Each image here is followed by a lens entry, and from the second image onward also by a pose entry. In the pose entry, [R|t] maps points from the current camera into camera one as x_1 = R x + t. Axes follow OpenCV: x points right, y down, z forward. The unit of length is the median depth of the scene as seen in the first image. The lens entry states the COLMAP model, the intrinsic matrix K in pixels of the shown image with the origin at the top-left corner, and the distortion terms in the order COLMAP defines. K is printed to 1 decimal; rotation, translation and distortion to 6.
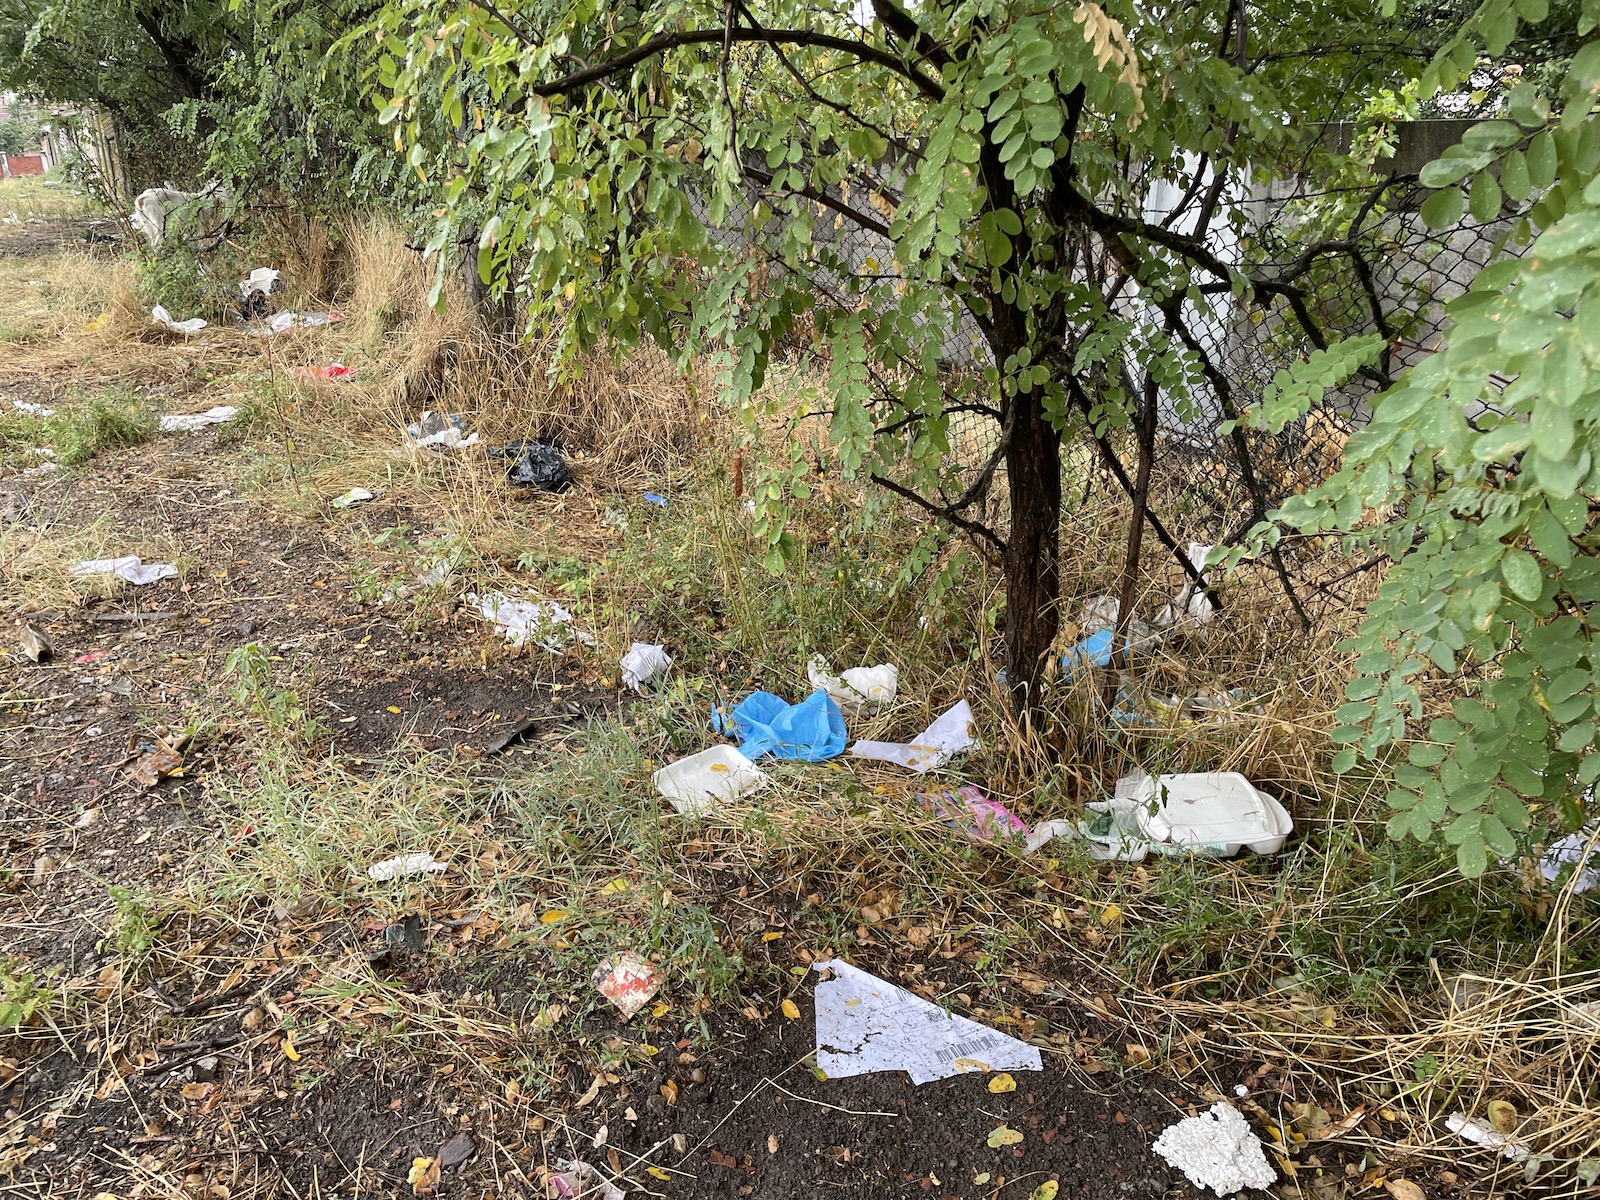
lens RADIAL K [[1200.5, 0, 795.6], [0, 1200.5, 590.5], [0, 0, 1]] dist [0.094994, -0.119531]
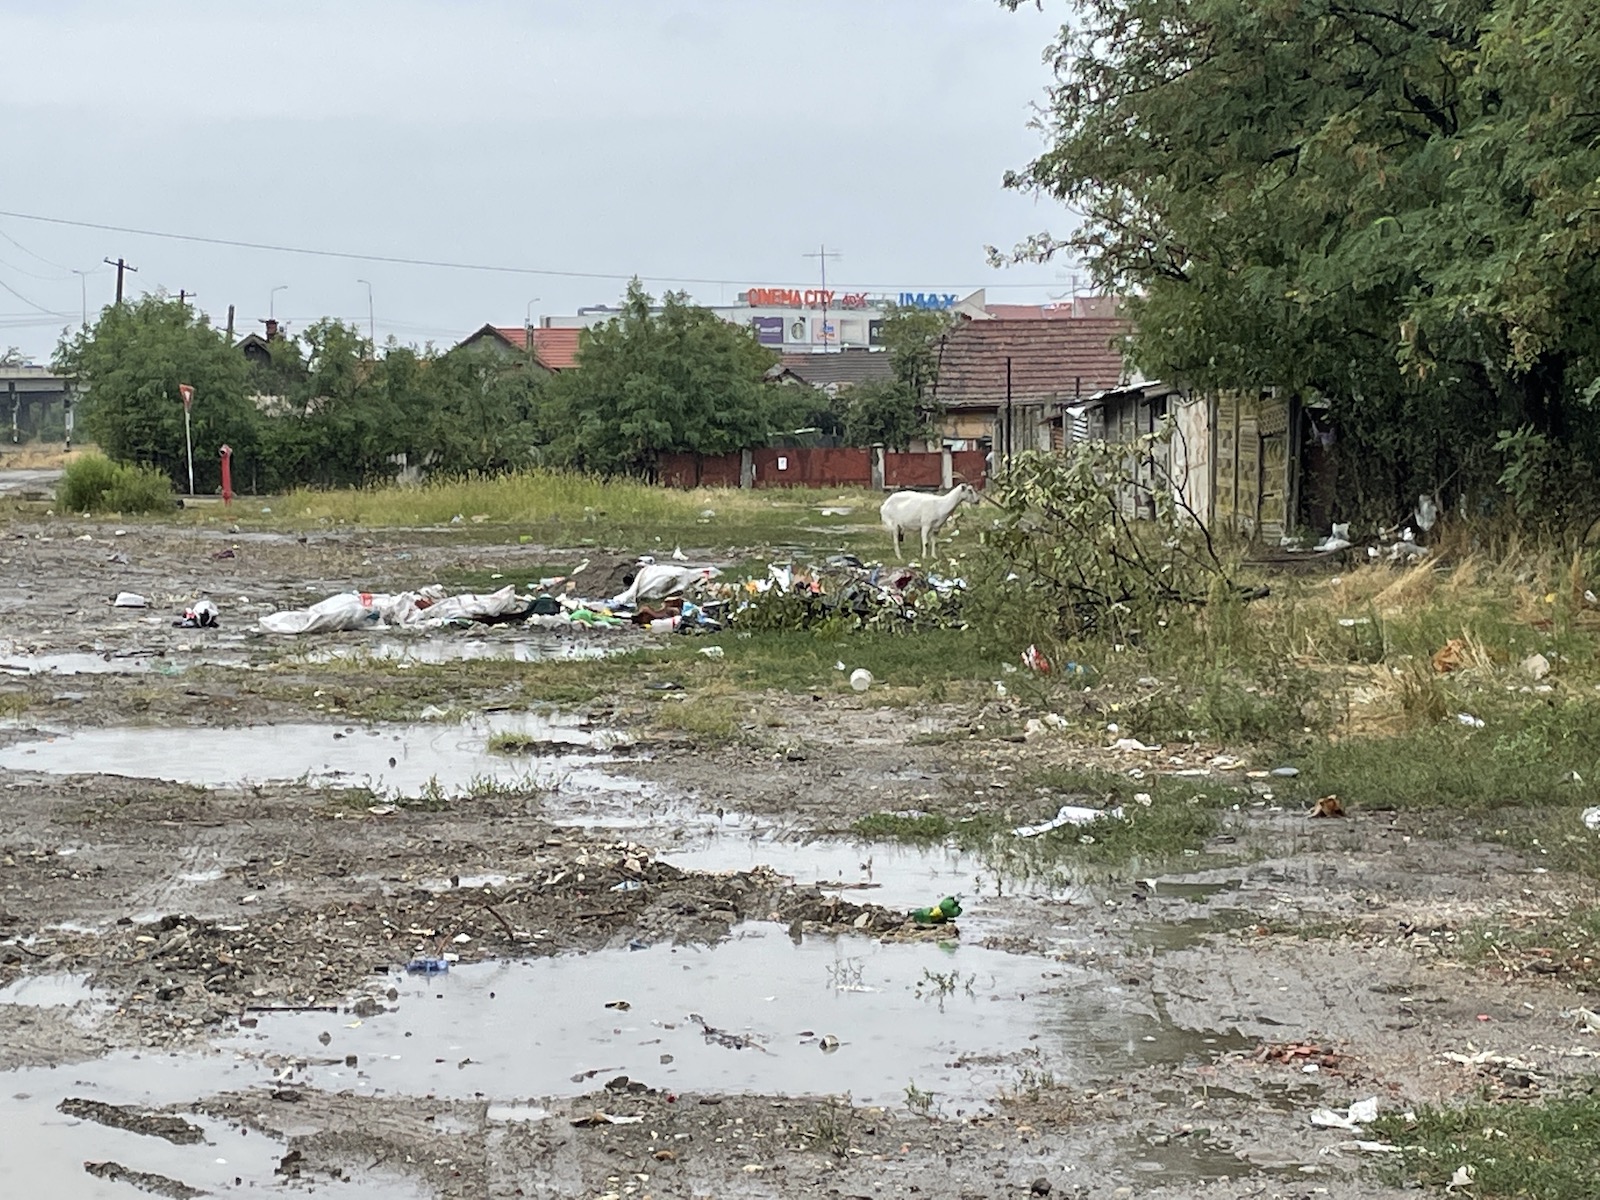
lens RADIAL K [[3508.7, 0, 798.1], [0, 3508.7, 680.4], [0, 0, 1]] dist [0.121222, 0.000000]
pose [[0.871191, 0.045664, -0.488816, 0.496399], [-0.178697, 0.956861, -0.229094, 0.797467], [0.457268, 0.286935, 0.841769, -2.274922]]
